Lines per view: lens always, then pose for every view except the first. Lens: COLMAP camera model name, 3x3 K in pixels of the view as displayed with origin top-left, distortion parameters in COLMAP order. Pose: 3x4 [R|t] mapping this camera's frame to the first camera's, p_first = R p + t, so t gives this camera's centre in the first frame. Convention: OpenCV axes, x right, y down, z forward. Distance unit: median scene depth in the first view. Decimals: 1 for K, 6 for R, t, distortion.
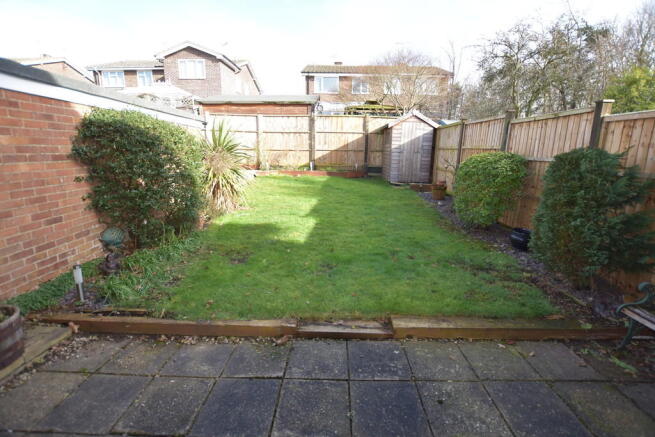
lens RADIAL K [[292.8, 0, 324.9], [0, 292.8, 217.8], [0, 0, 1]] dist [-0.013448, -0.000015]
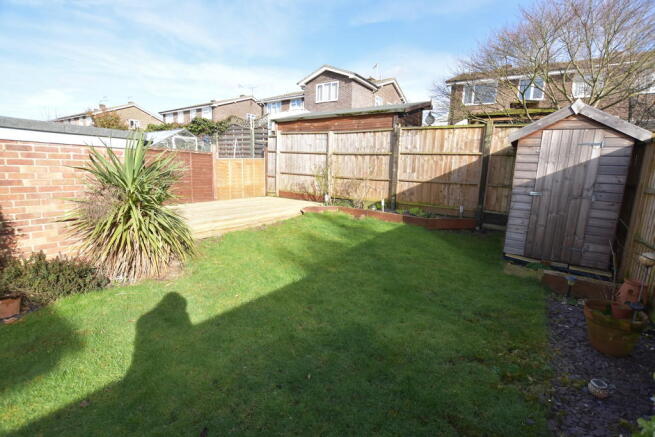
lens RADIAL K [[292.8, 0, 330.0], [0, 292.8, 215.8], [0, 0, 1]] dist [-0.013448, -0.000015]
pose [[0.859688, 0.099052, -0.501124, 0.175362], [-0.138964, 0.989371, -0.042836, -0.102537], [0.491554, 0.106464, 0.864315, 0.363357]]
